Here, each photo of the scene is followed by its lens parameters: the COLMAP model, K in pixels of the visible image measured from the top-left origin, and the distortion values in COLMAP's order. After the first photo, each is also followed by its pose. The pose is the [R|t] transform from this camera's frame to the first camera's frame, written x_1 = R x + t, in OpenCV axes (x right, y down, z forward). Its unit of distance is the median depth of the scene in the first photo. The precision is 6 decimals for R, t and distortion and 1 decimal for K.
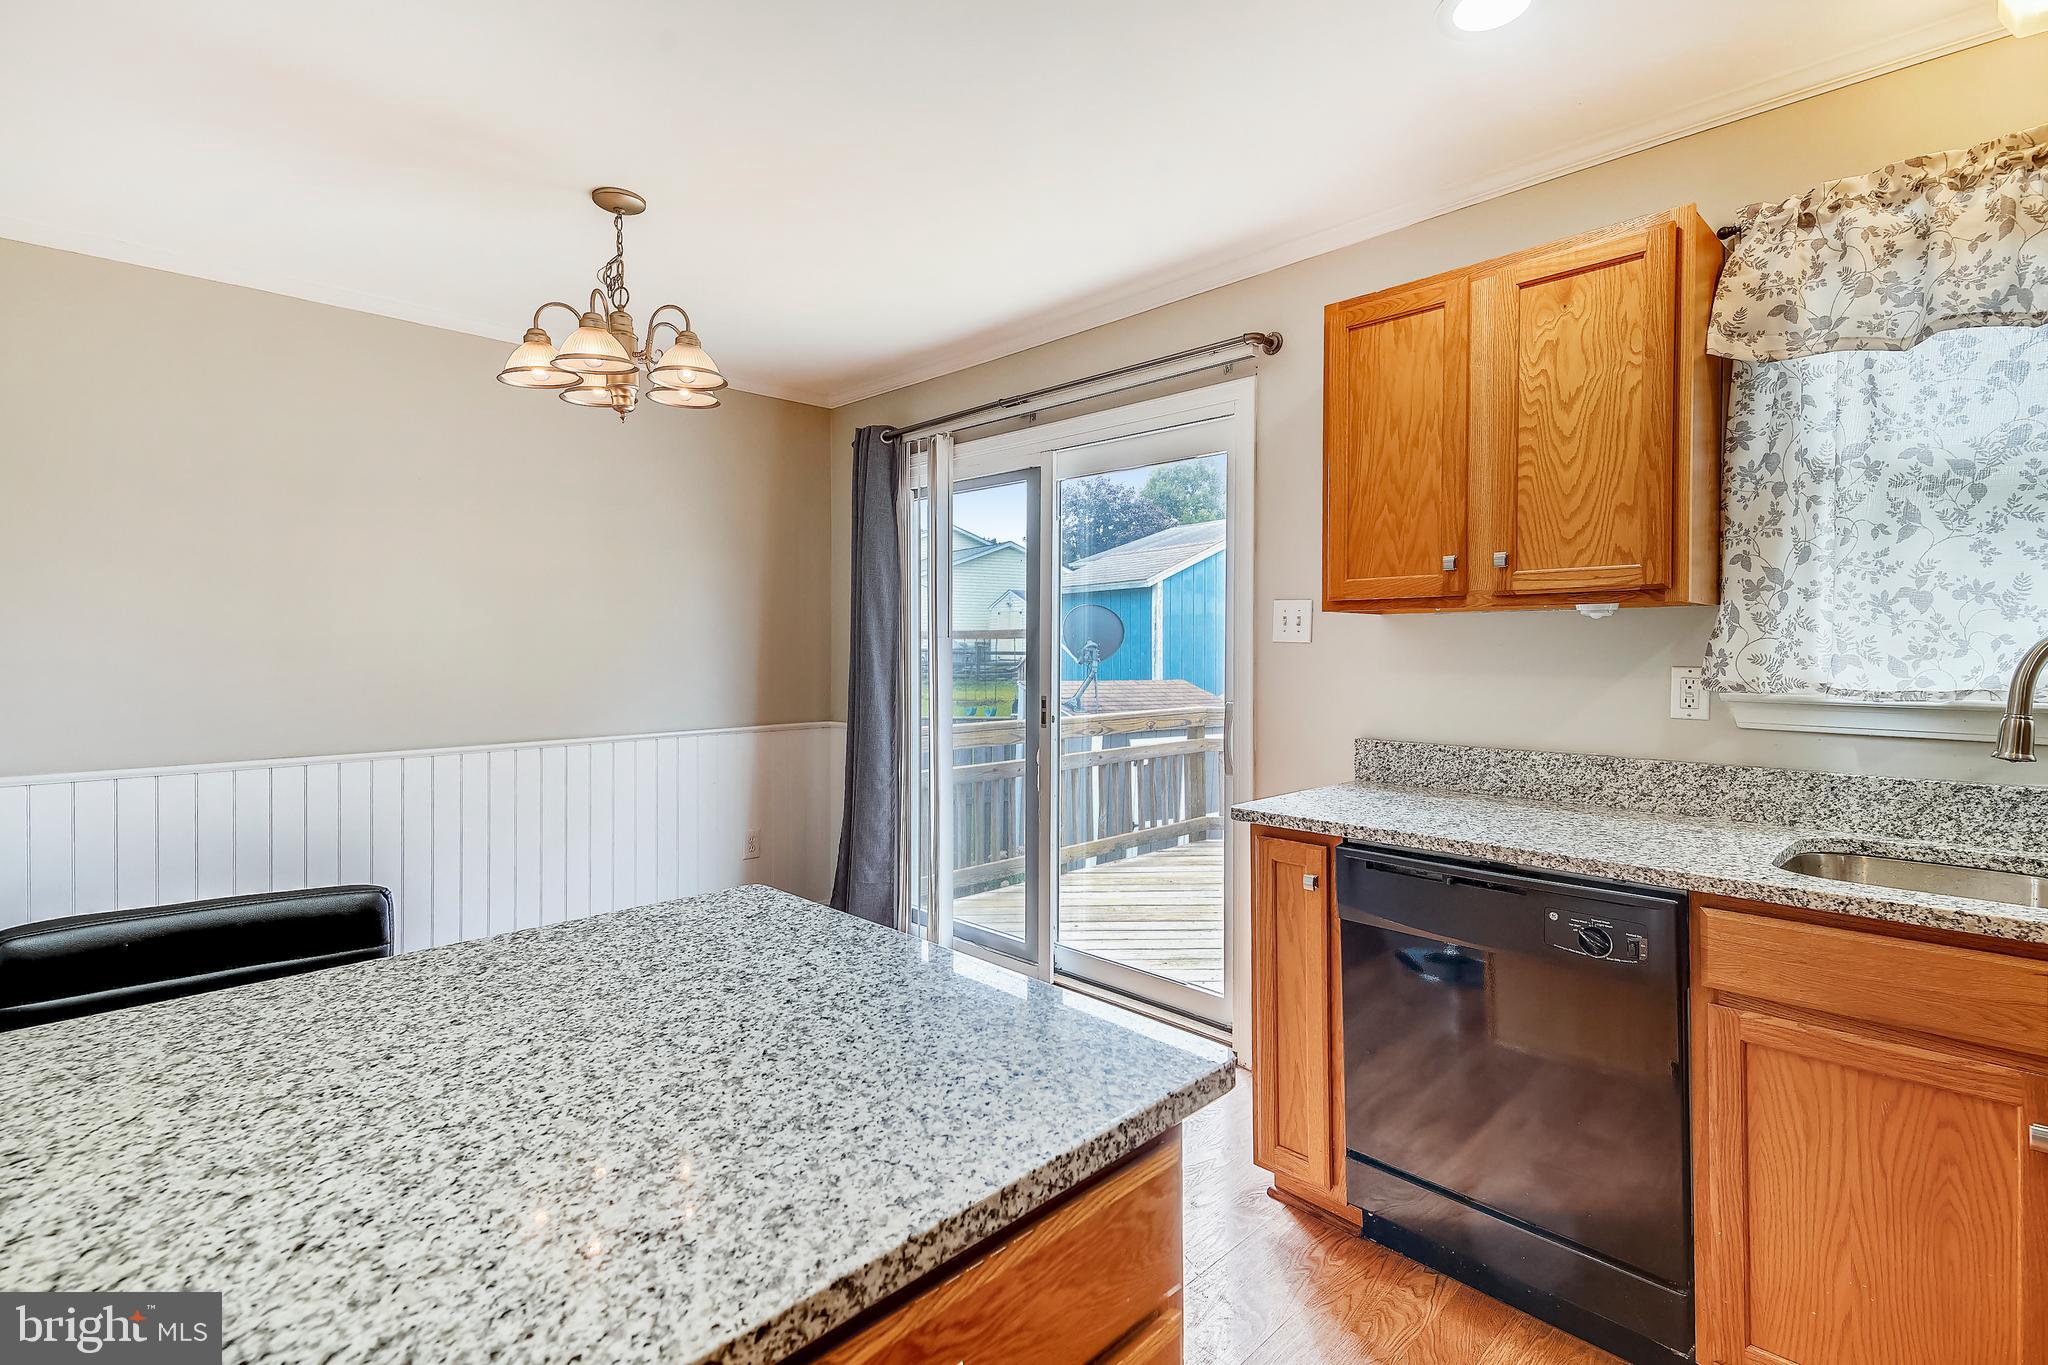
lens RADIAL K [[963.4, 0, 1030.5], [0, 963.4, 653.7], [0, 0, 1]] dist [0.055785, -0.026032]
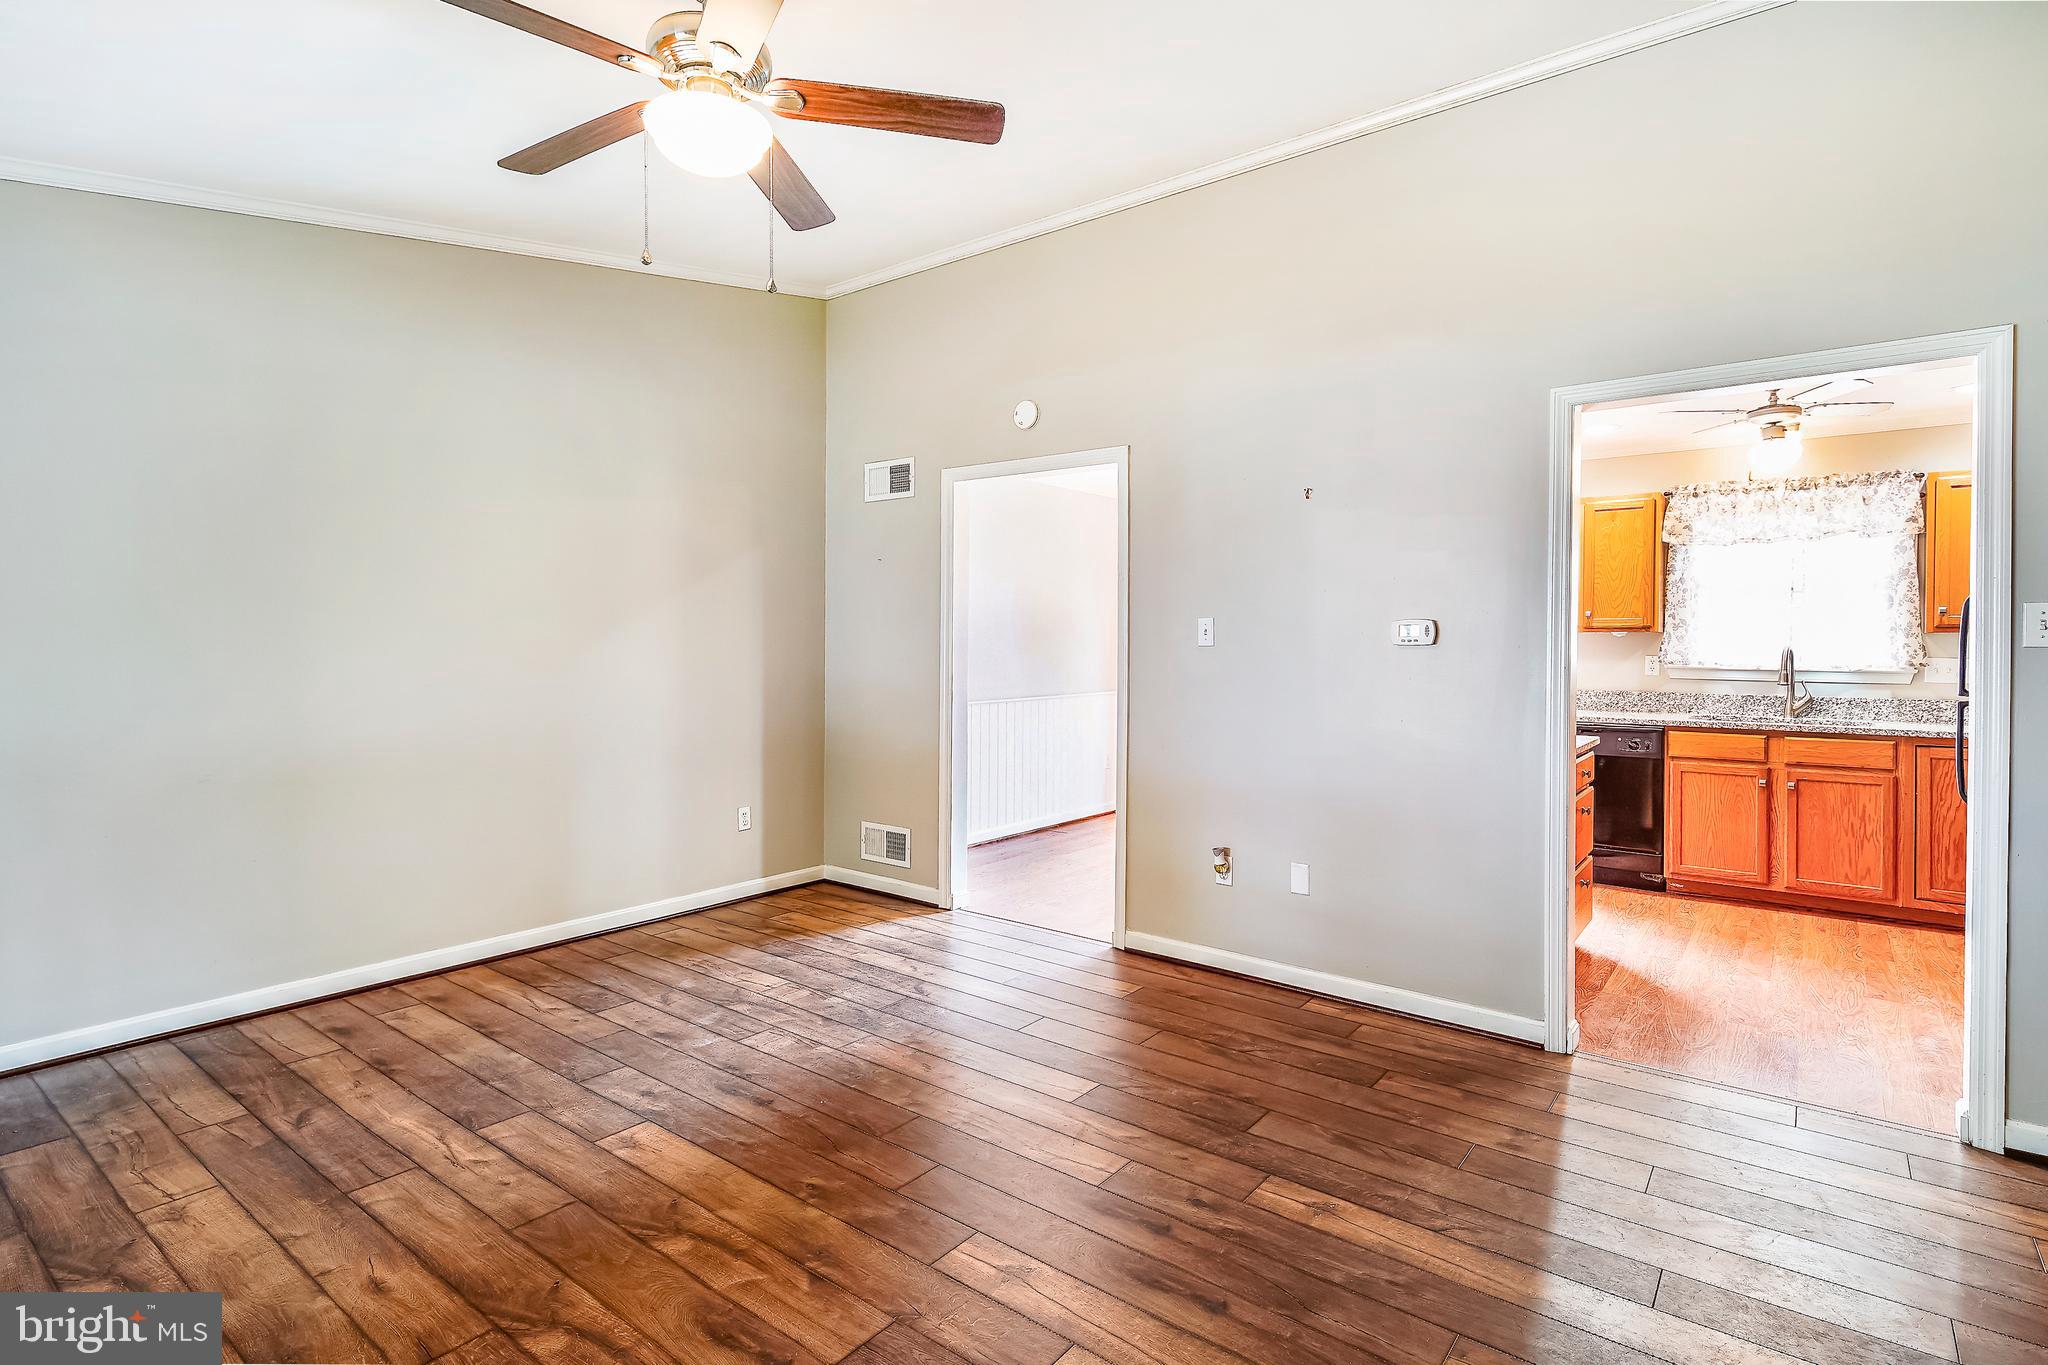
lens RADIAL K [[1025.7, 0, 970.9], [0, 1025.7, 658.9], [0, 0, 1]] dist [0.003135, 0.000217]
pose [[0.995072, 0.003731, 0.099086, -1.424935], [-0.004345, 0.999973, 0.005979, 0.013775], [-0.099061, -0.006380, 0.995061, -1.562238]]
